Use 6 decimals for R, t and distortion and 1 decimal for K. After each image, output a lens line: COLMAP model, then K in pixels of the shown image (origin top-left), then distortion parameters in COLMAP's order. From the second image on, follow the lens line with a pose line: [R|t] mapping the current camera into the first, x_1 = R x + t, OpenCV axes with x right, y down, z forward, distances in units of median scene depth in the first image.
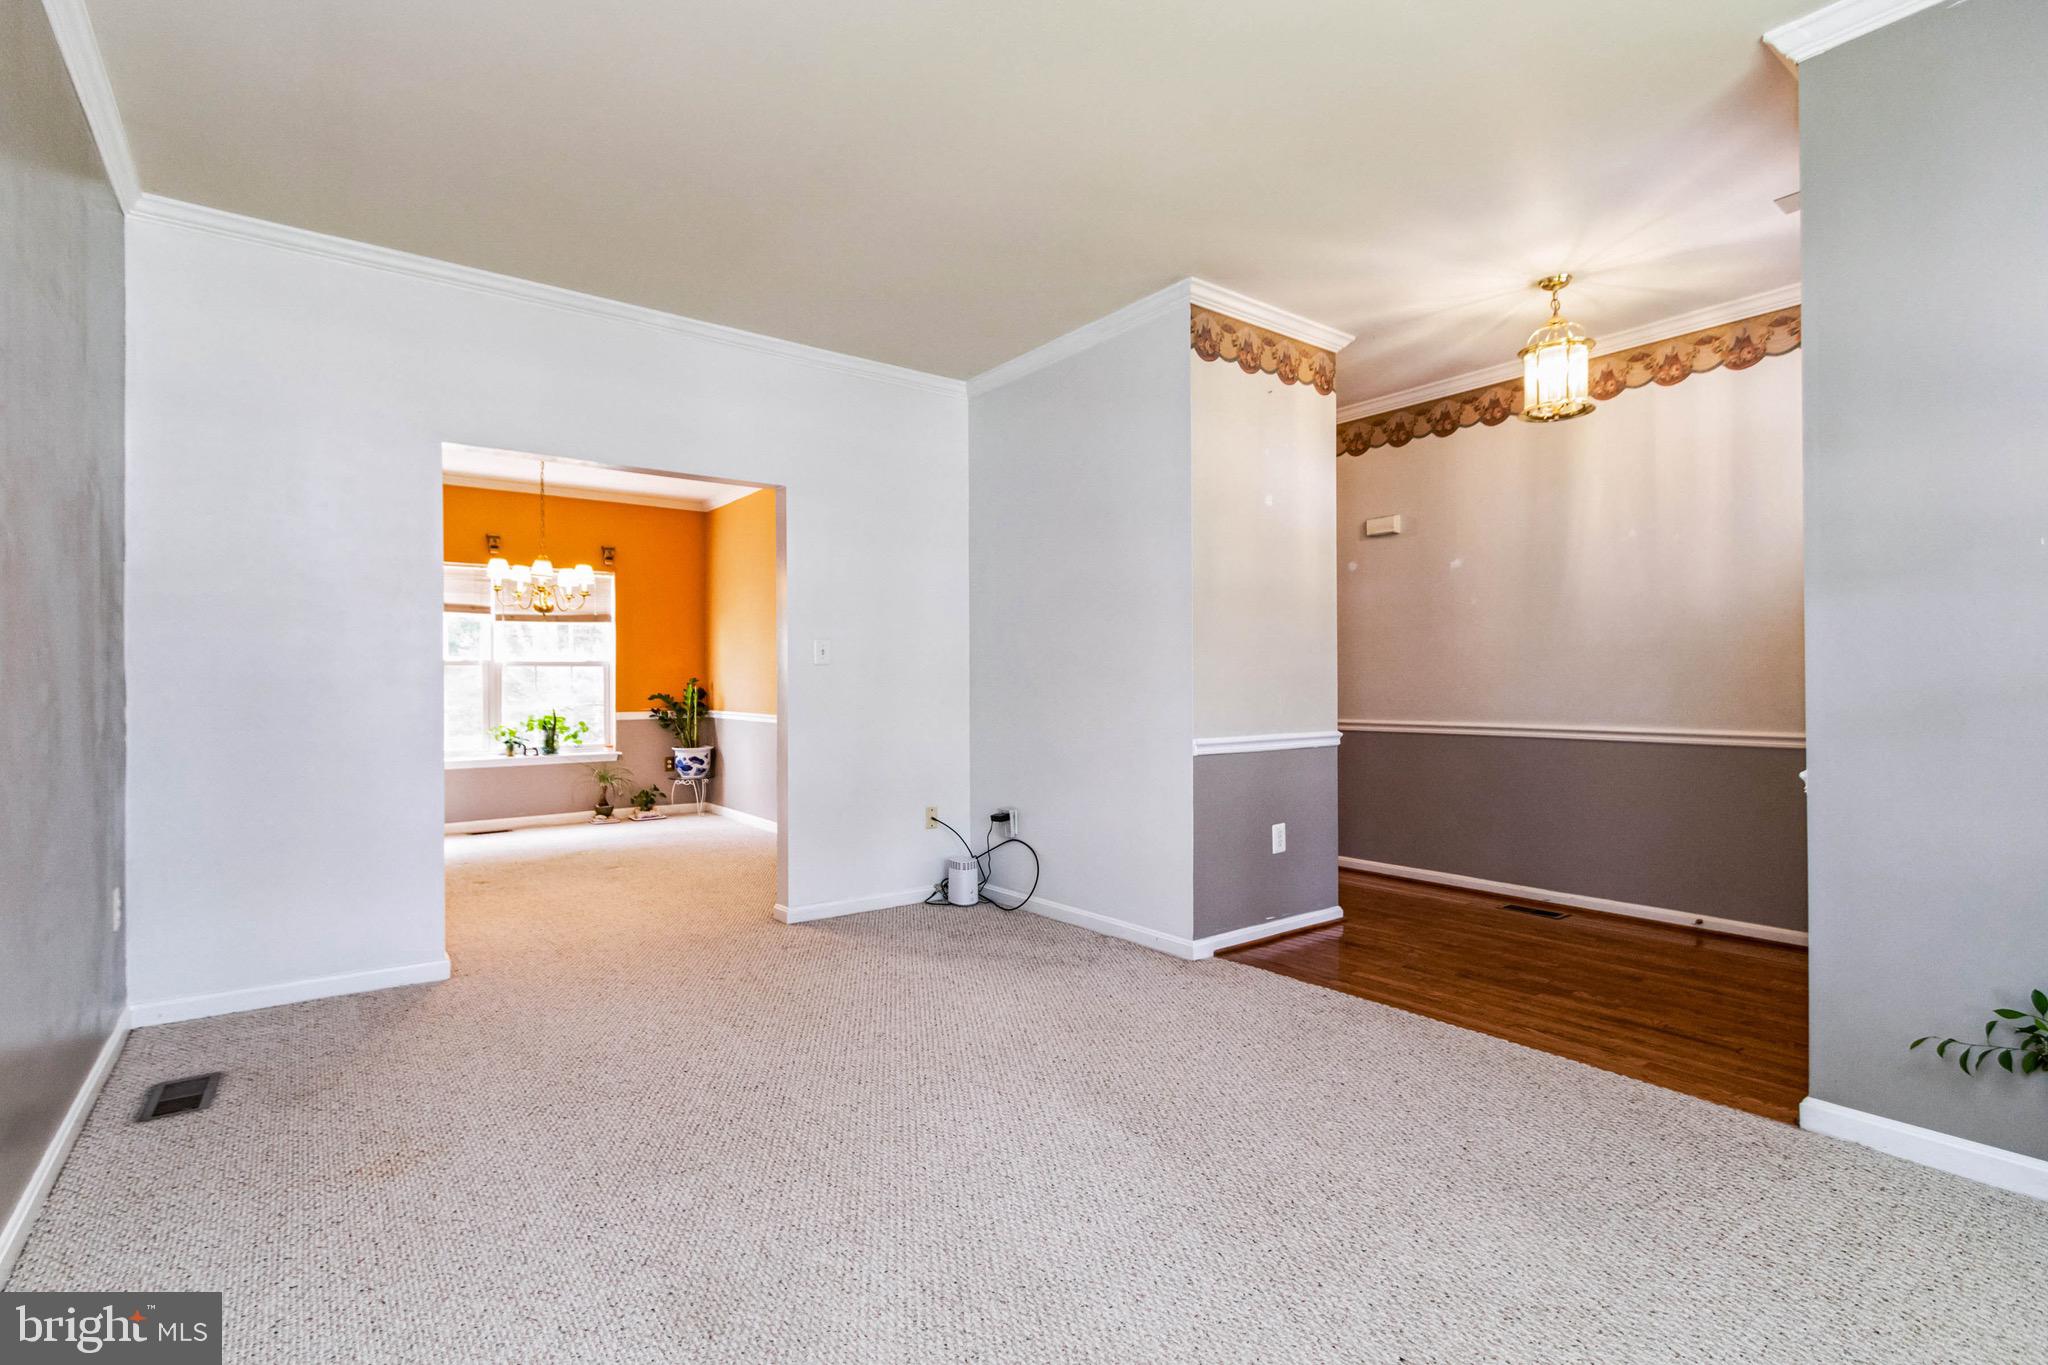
lens RADIAL K [[939.1, 0, 987.2], [0, 939.1, 675.4], [0, 0, 1]] dist [-0.013000, -0.000349]
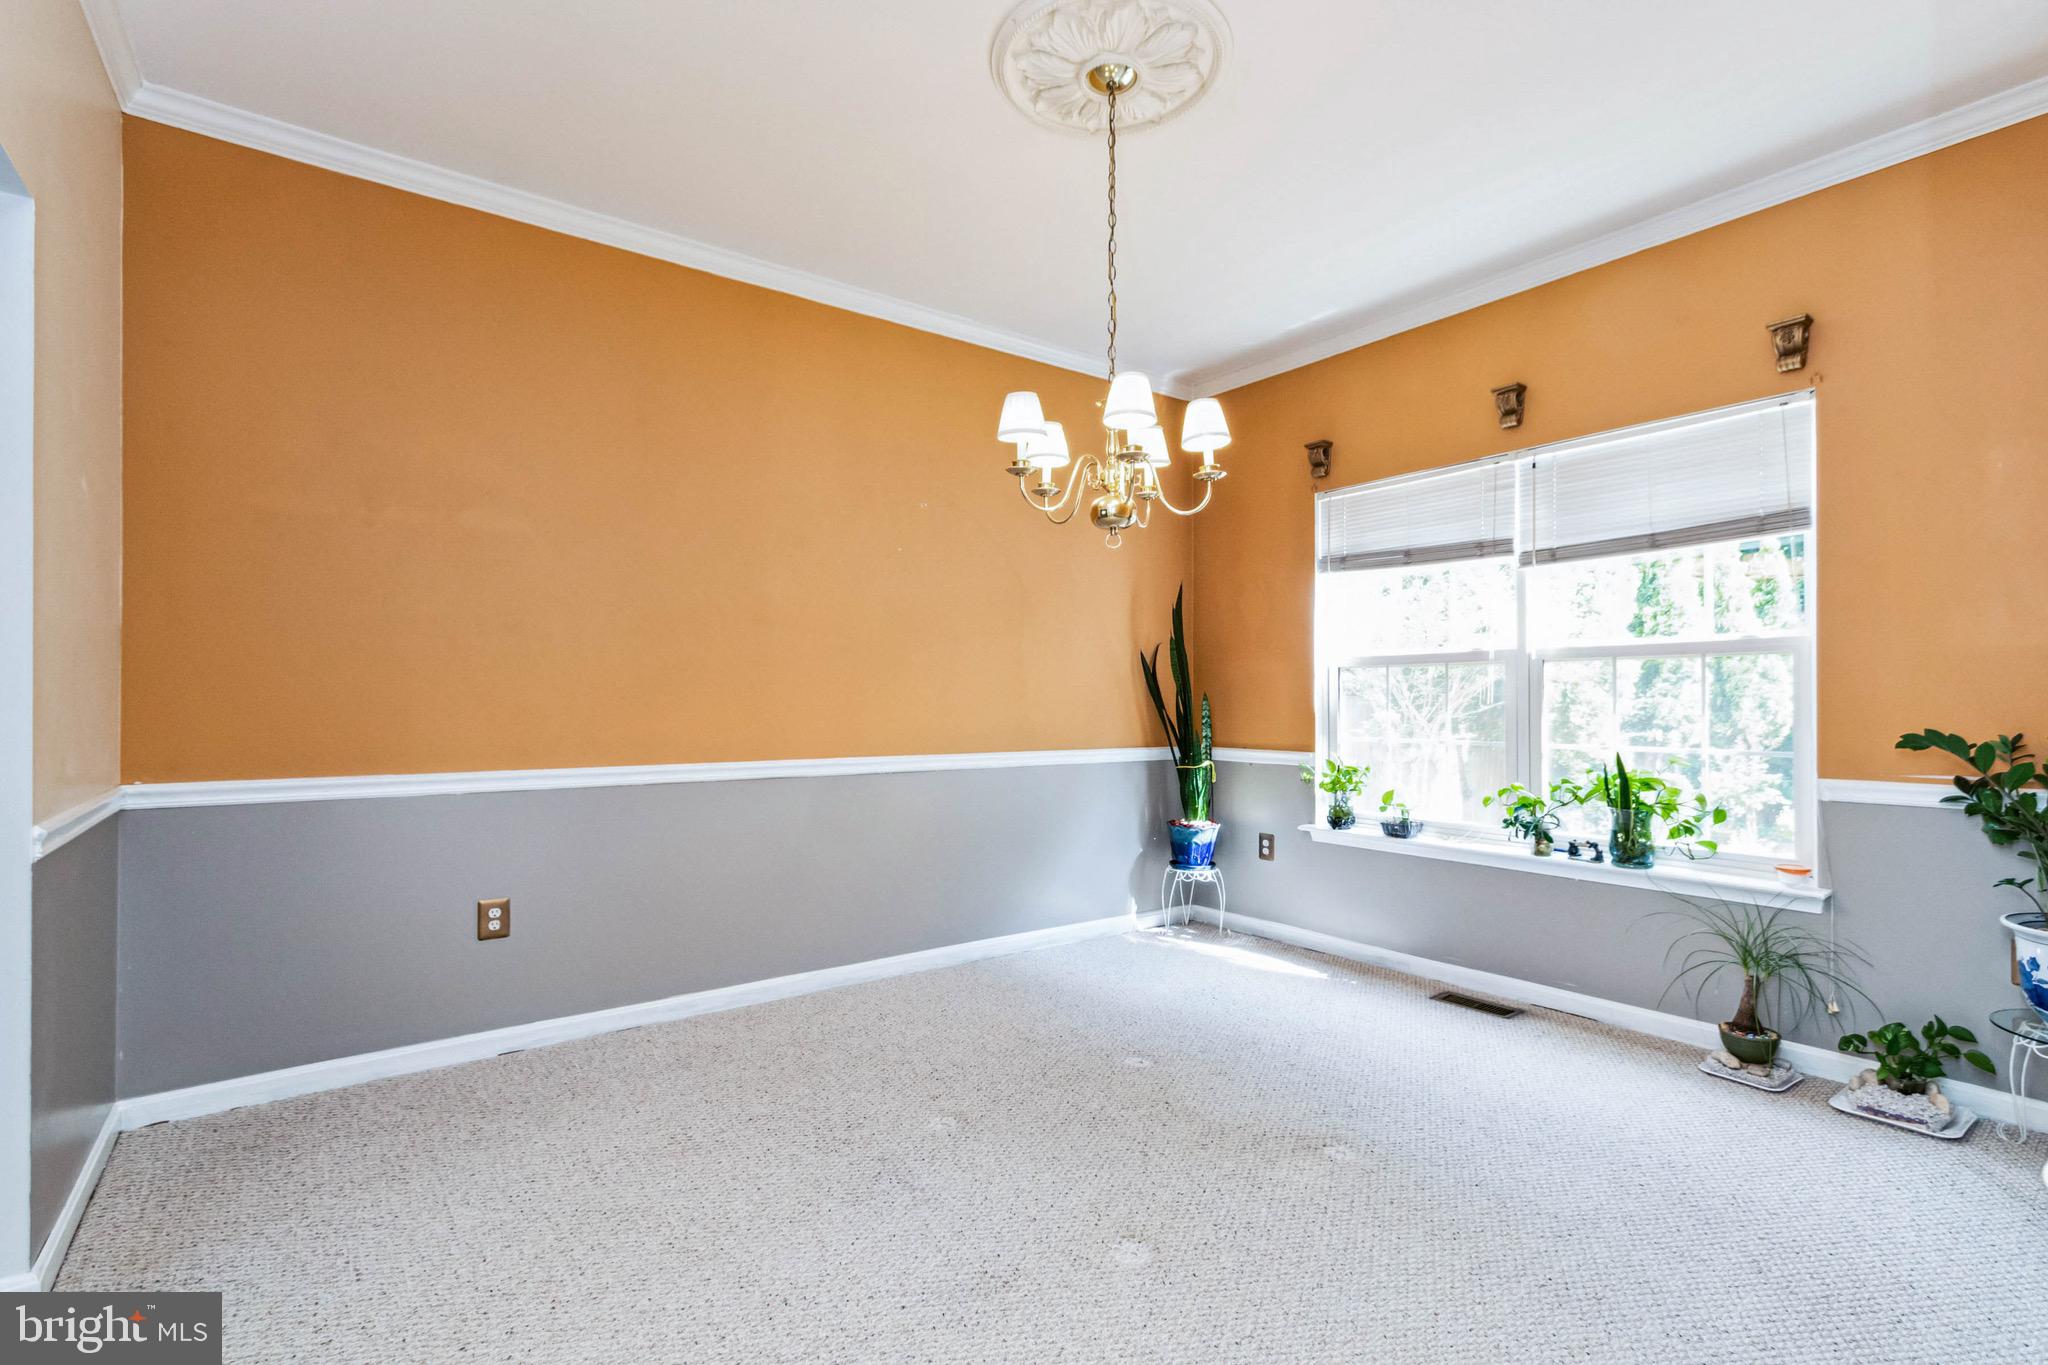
lens RADIAL K [[939.1, 0, 1020.7], [0, 939.1, 679.6], [0, 0, 1]] dist [-0.013000, -0.000349]
pose [[-0.001426, -0.015282, -0.999882, -0.045103], [0.009888, 0.999834, -0.015295, 0.004591], [0.999950, -0.009909, -0.001274, 0.716663]]
